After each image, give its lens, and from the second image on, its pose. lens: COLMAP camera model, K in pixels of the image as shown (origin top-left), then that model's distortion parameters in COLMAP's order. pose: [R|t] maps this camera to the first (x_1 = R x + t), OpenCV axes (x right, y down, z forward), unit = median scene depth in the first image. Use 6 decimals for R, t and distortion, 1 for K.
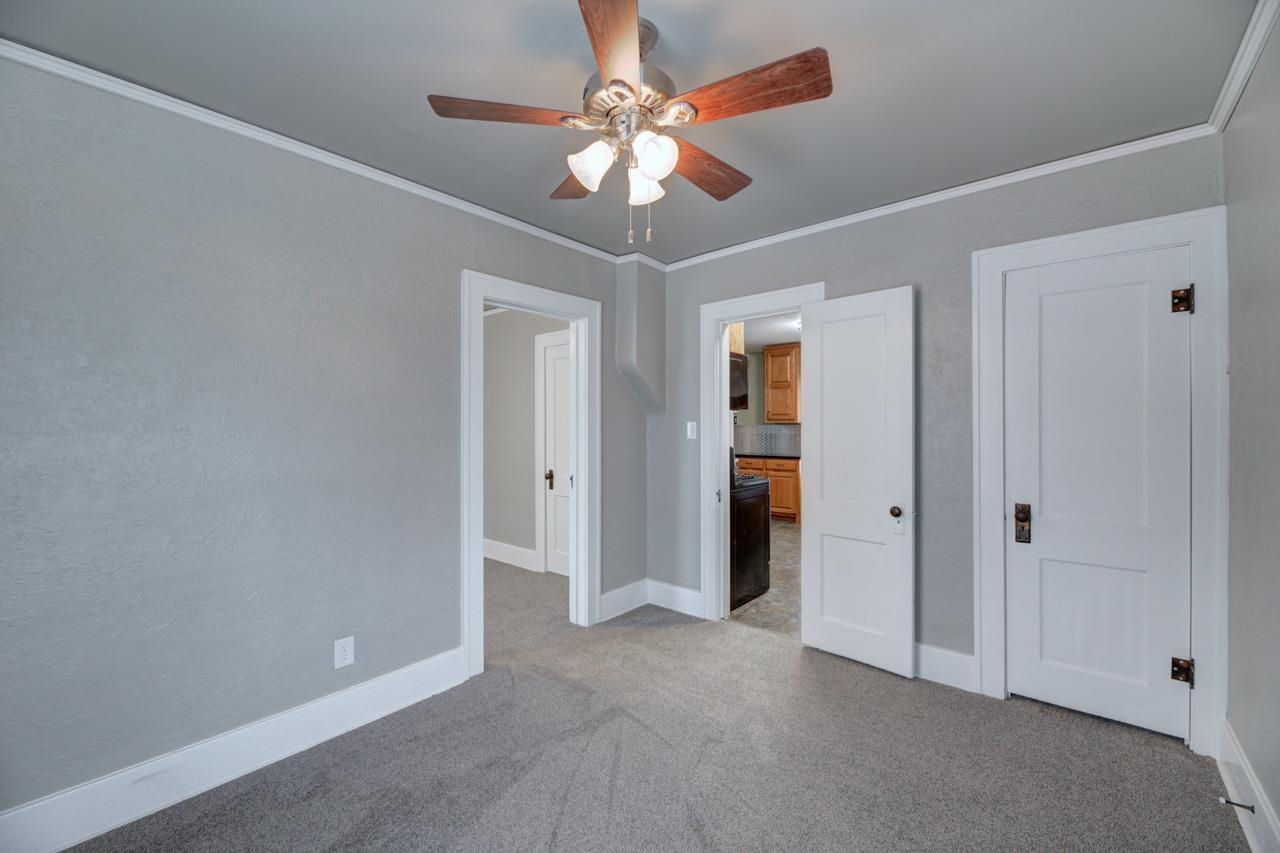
lens RADIAL K [[527.2, 0, 641.1], [0, 527.2, 421.8], [0, 0, 1]] dist [0.001024, -0.004357]
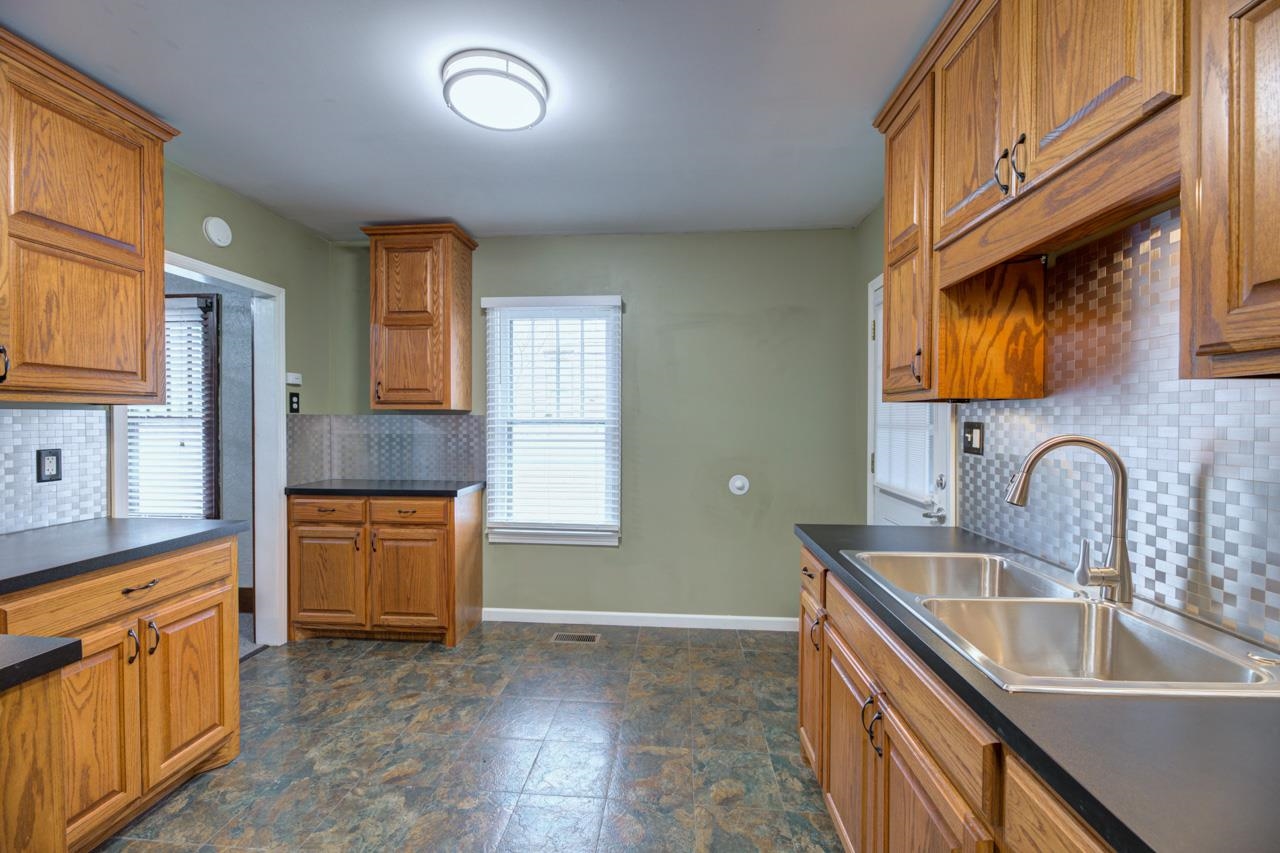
lens RADIAL K [[515.0, 0, 637.8], [0, 515.0, 425.6], [0, 0, 1]] dist [0.000564, -0.003747]
pose [[0.818376, -0.004837, 0.574663, 0.177888], [-0.004894, 0.999870, 0.015385, 0.007686], [-0.574663, -0.015403, 0.818245, 0.559639]]
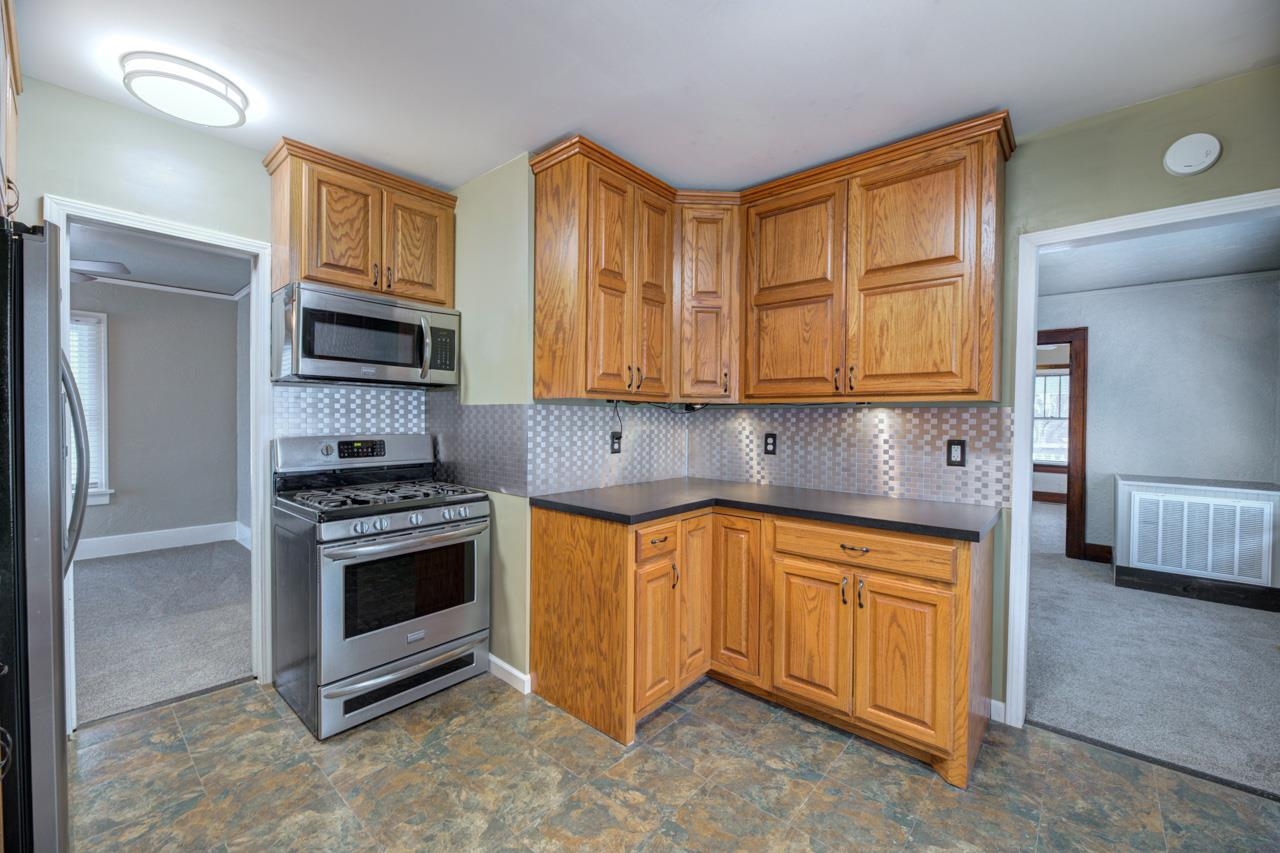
lens RADIAL K [[515.0, 0, 637.8], [0, 515.0, 425.6], [0, 0, 1]] dist [0.000564, -0.003747]
pose [[-0.028091, 0.019340, -0.999418, 0.403686], [-0.004826, 0.999799, 0.019483, 0.010876], [0.999594, 0.005371, -0.027992, 0.750695]]
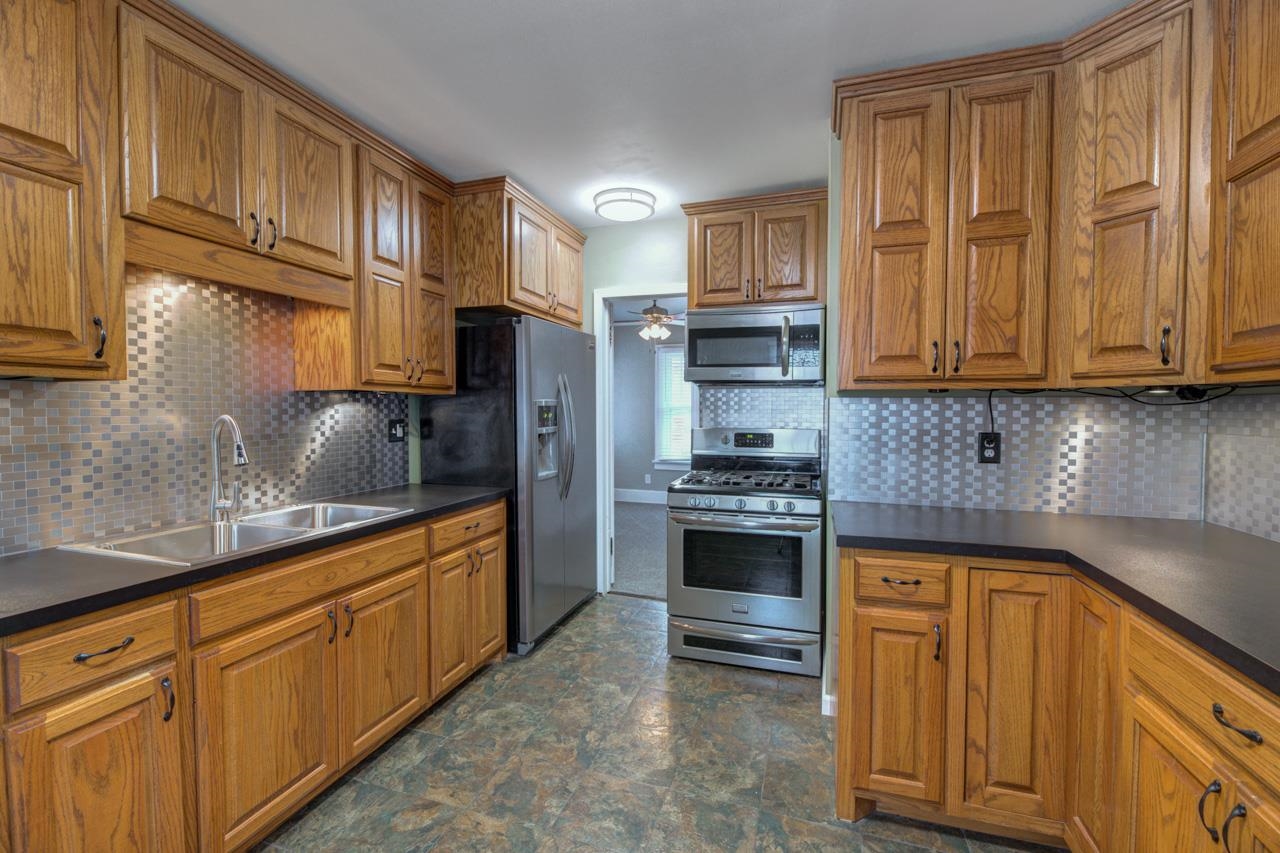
lens RADIAL K [[538.6, 0, 638.8], [0, 538.6, 425.8], [0, 0, 1]] dist [0.001751, -0.004657]
pose [[-0.931998, 0.012967, -0.362230, 0.295267], [0.002995, 0.999601, 0.028078, 0.010930], [0.362450, 0.025084, -0.931666, 0.918047]]
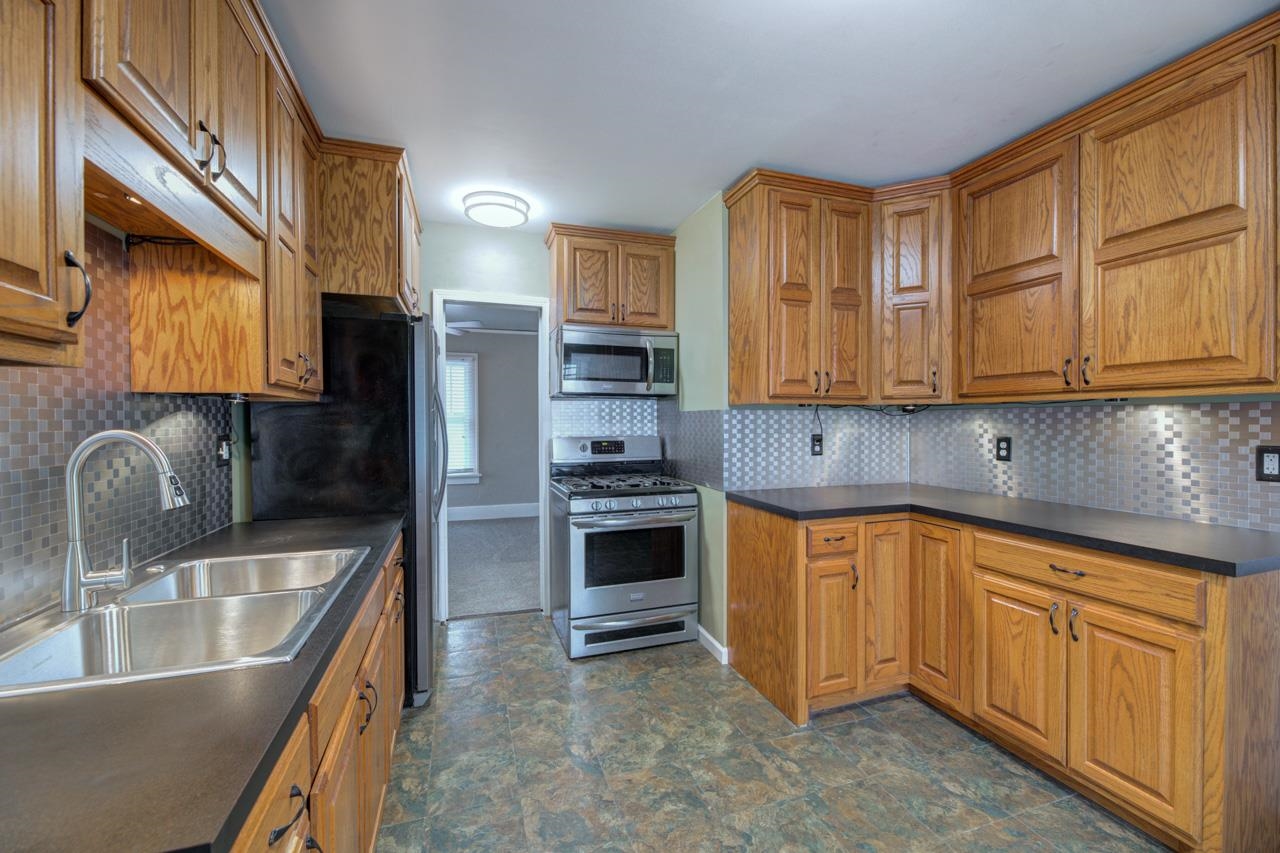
lens RADIAL K [[519.4, 0, 638.4], [0, 519.4, 425.8], [0, 0, 1]] dist [0.000615, -0.003817]
pose [[-0.528846, 0.014040, -0.848602, 0.430725], [0.008554, 0.999901, 0.011212, 0.010749], [0.848675, -0.001330, -0.528914, 0.817467]]
